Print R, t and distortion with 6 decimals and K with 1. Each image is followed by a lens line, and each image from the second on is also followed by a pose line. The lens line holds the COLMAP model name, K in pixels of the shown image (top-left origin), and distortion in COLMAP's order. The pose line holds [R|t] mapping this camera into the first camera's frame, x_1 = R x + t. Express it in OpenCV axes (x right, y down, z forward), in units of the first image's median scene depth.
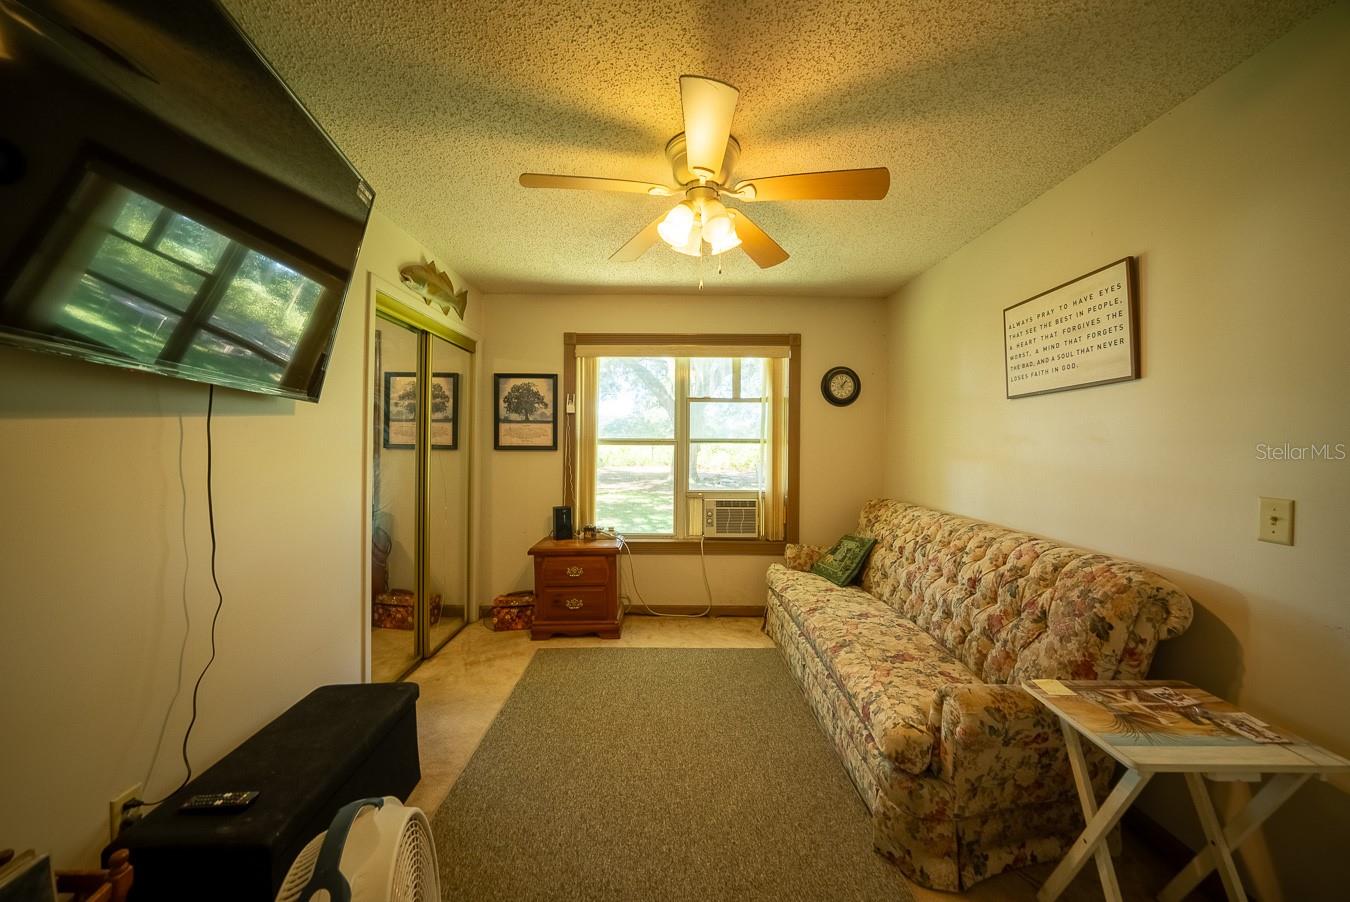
lens RADIAL K [[470.8, 0, 677.2], [0, 470.8, 443.1], [0, 0, 1]] dist [-0.028534, 0.003189]
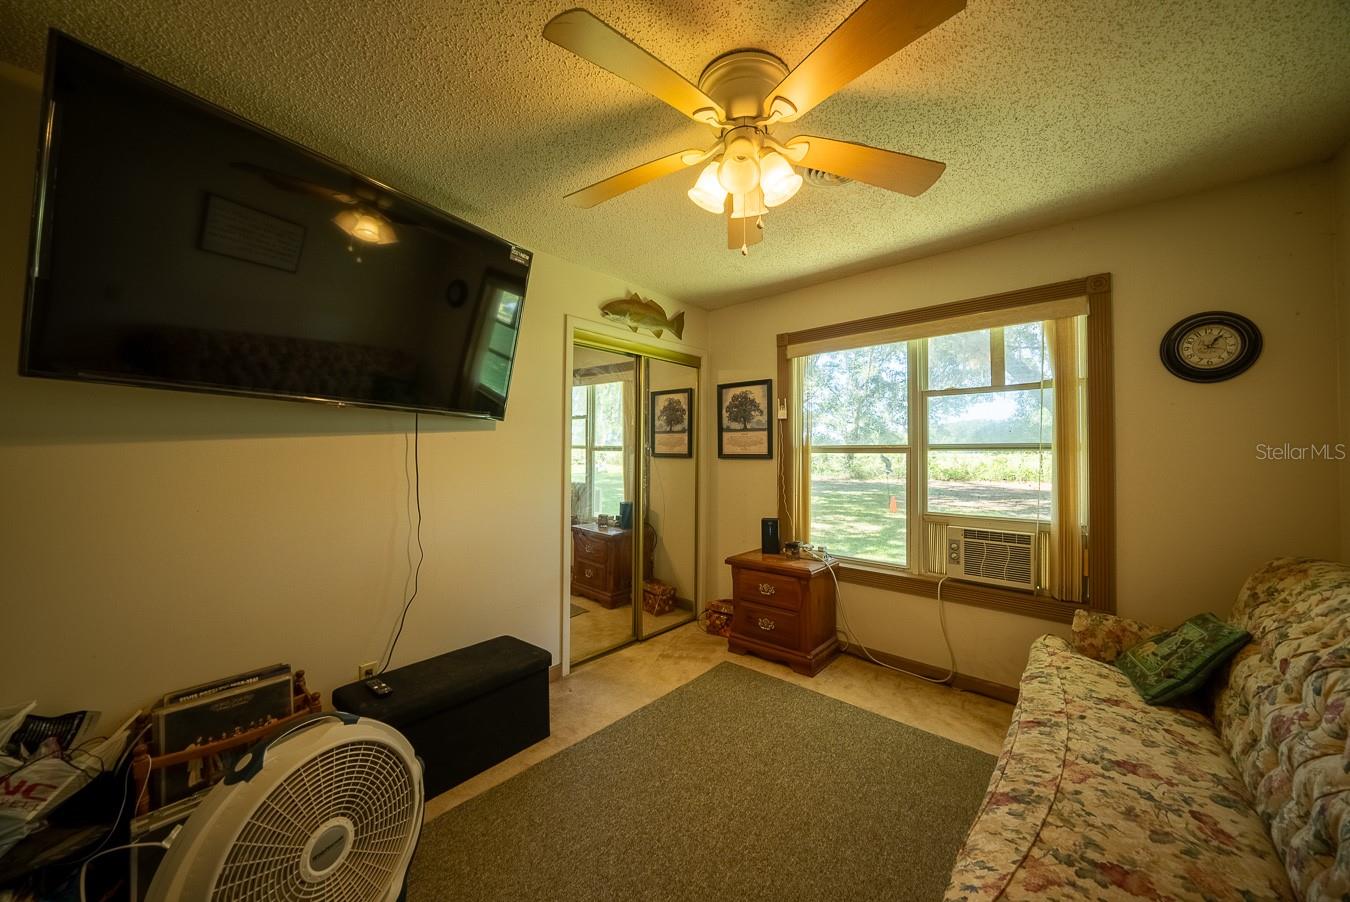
lens RADIAL K [[470.8, 0, 677.2], [0, 470.8, 443.1], [0, 0, 1]] dist [-0.028534, 0.003189]
pose [[0.733426, -0.017618, -0.679540, 0.257930], [0.002630, 0.999730, -0.023081, 0.005101], [0.679764, 0.015141, 0.733275, 0.175152]]
